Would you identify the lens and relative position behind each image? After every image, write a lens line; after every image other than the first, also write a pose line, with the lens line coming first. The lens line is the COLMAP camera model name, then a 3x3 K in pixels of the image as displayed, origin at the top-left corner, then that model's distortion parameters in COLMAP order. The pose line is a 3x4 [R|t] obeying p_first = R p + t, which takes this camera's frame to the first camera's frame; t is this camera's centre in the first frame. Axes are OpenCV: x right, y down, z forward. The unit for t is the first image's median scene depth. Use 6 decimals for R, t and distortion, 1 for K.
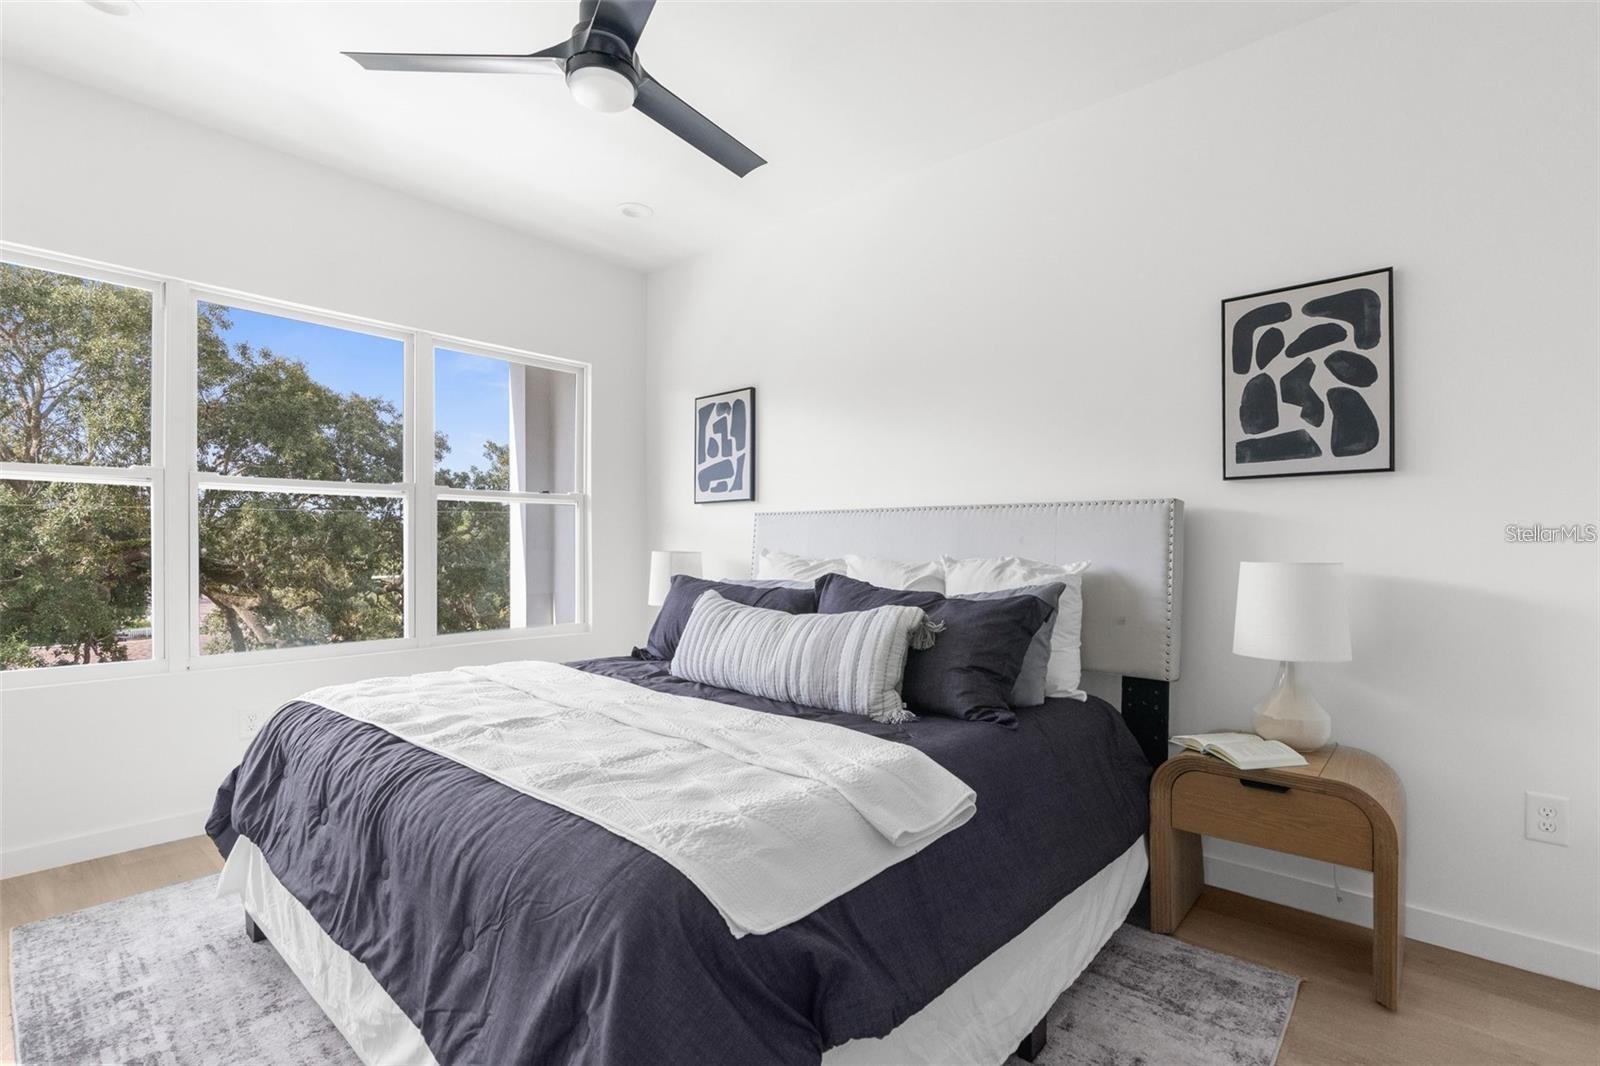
lens RADIAL K [[724.0, 0, 807.6], [0, 724.0, 533.9], [0, 0, 1]] dist [-0.001315, 0.000017]
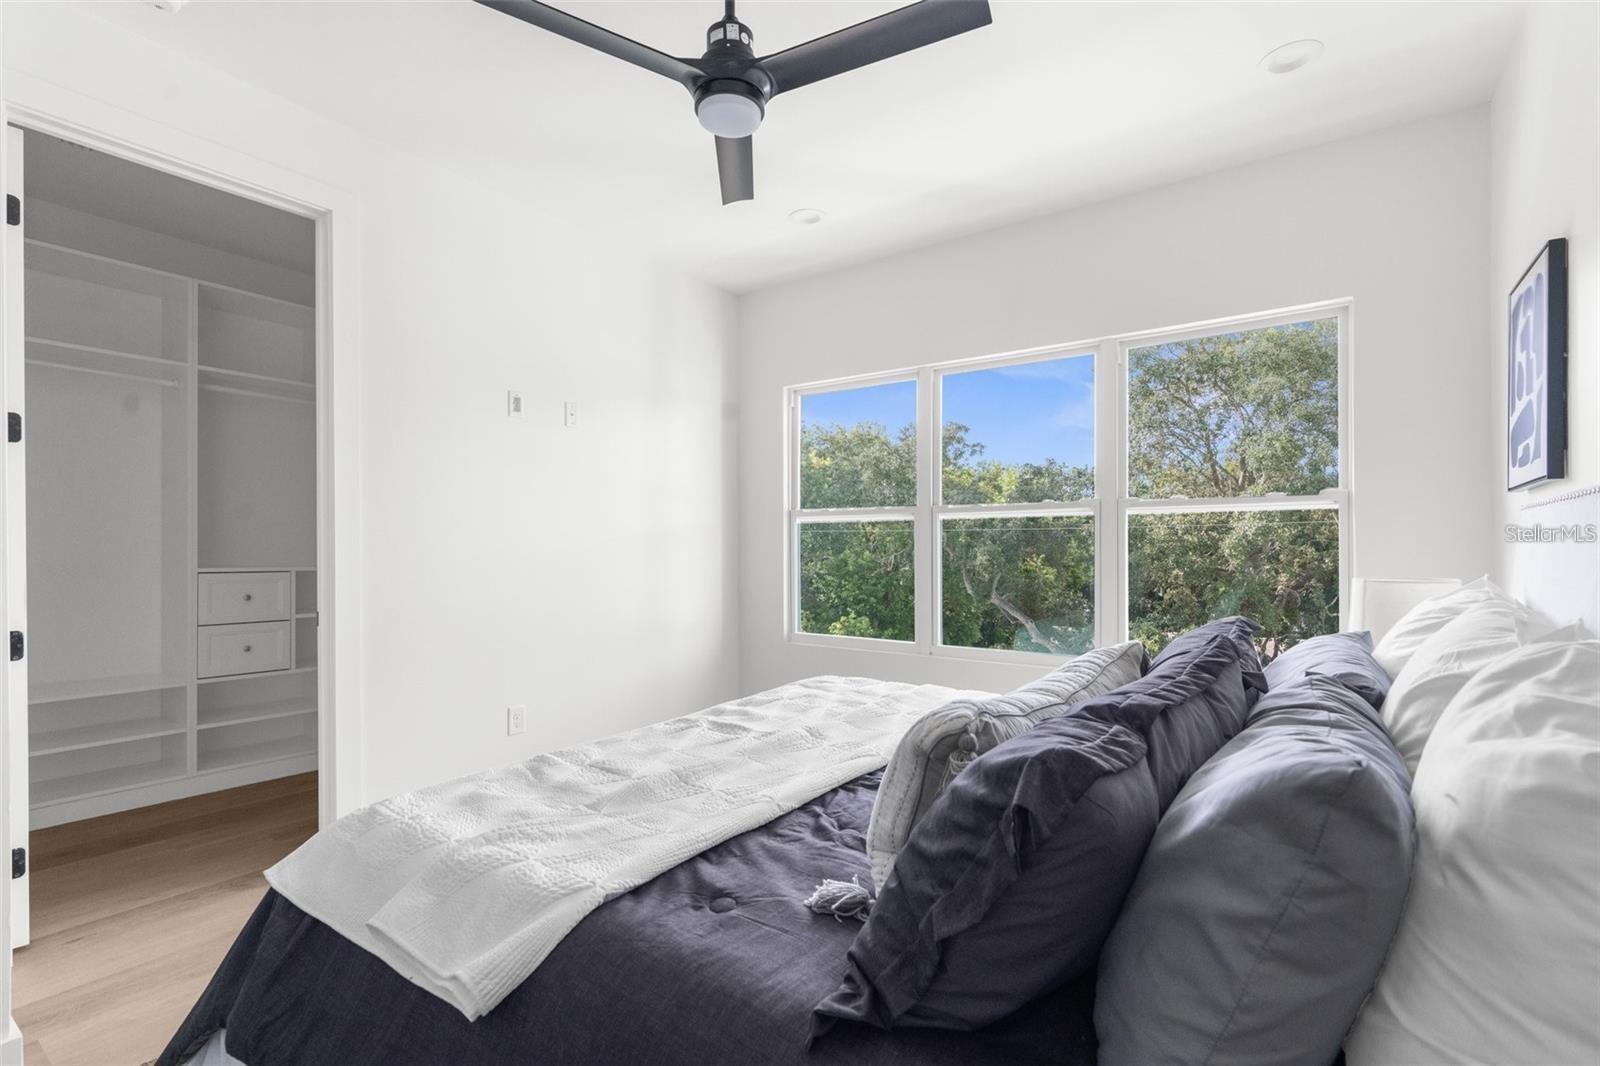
lens RADIAL K [[724.0, 0, 807.6], [0, 724.0, 533.9], [0, 0, 1]] dist [-0.001315, 0.000017]
pose [[0.104456, -0.020184, -0.994325, 0.354276], [0.004377, 0.999794, -0.019835, -0.005604], [0.994520, -0.002280, 0.104523, 0.497308]]
